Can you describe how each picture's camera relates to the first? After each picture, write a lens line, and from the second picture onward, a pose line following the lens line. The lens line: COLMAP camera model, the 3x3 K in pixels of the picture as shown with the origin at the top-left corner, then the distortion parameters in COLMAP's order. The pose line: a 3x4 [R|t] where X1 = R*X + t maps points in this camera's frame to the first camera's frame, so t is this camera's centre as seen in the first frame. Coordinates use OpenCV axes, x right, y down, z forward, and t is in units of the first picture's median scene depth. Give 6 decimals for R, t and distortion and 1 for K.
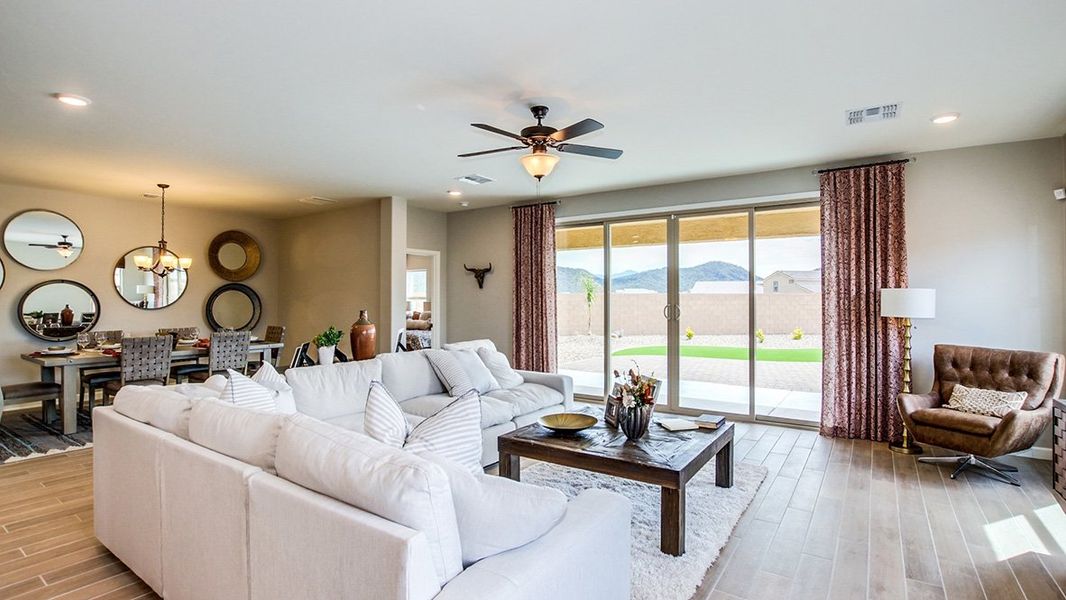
lens RADIAL K [[499.9, 0, 533.0], [0, 499.9, 300.0], [0, 0, 1]] dist [-0.012627, 0.000157]
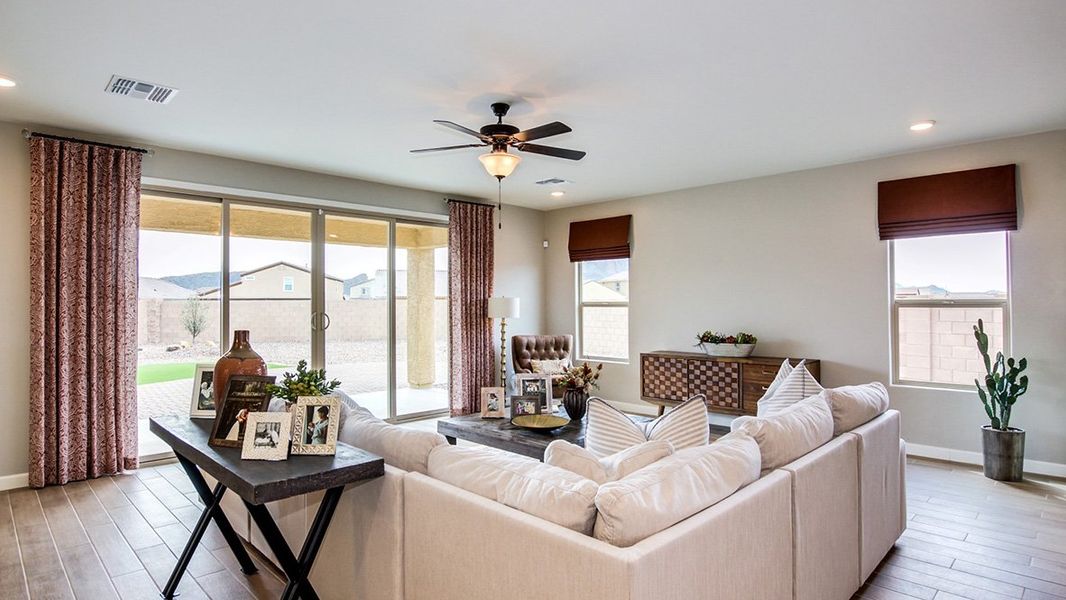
lens RADIAL K [[582.8, 0, 559.7], [0, 582.8, 304.9], [0, 0, 1]] dist [0.003591, 0.001006]
pose [[0.179332, -0.000933, 0.983788, -0.767769], [0.006123, 0.999981, -0.000168, -0.001497], [-0.983770, 0.006054, 0.179334, 0.484344]]
